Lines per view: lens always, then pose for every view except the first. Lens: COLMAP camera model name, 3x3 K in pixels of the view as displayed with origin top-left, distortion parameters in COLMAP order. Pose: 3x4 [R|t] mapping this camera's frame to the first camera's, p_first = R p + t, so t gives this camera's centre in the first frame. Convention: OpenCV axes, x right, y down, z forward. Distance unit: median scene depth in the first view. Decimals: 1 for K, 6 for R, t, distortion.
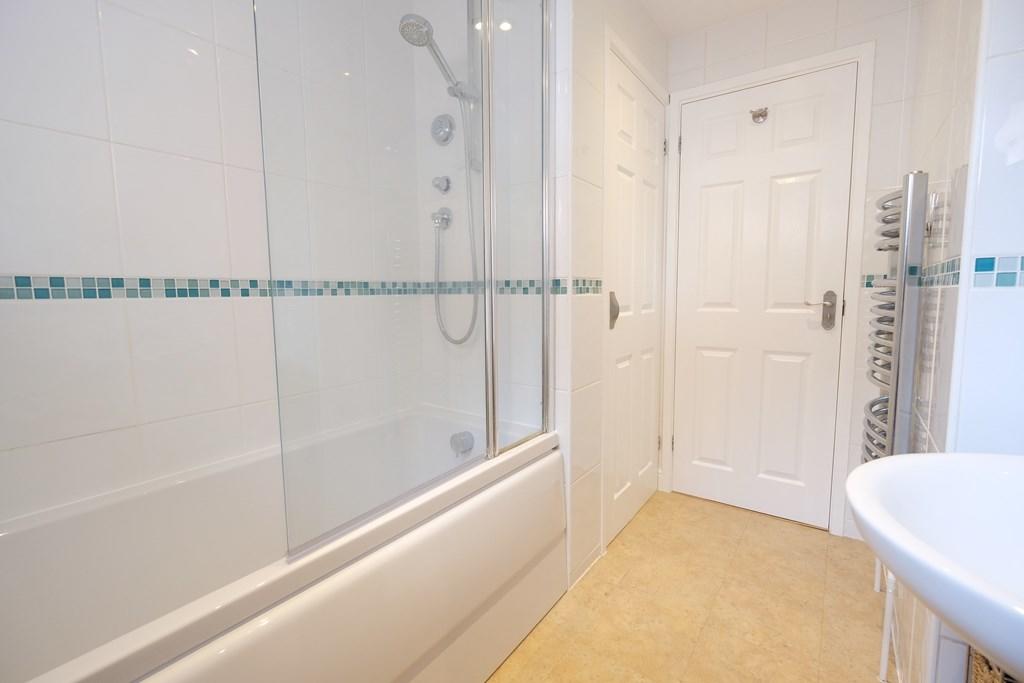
lens RADIAL K [[446.4, 0, 511.8], [0, 446.4, 335.1], [0, 0, 1]] dist [-0.003772, 0.000086]
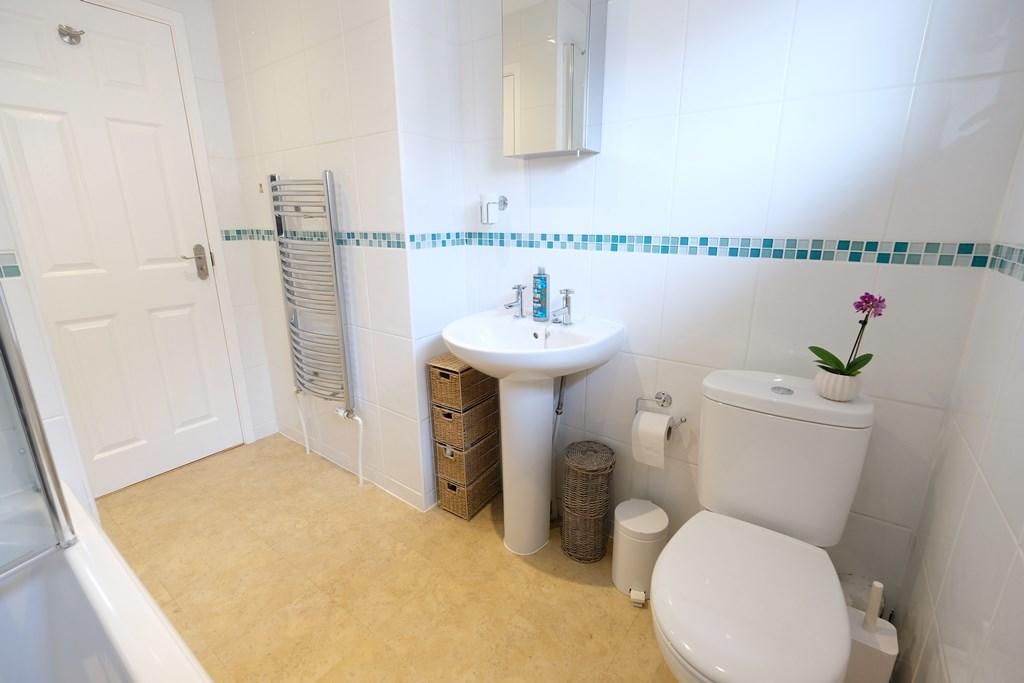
lens RADIAL K [[414.2, 0, 512.0], [0, 414.2, 341.5], [0, 0, 1]] dist [-0.059982, 0.000078]
pose [[-0.027238, -0.241381, 0.970048, -0.386988], [0.101937, 0.964679, 0.242908, -0.031909], [-0.994418, 0.105500, -0.001670, 0.296069]]
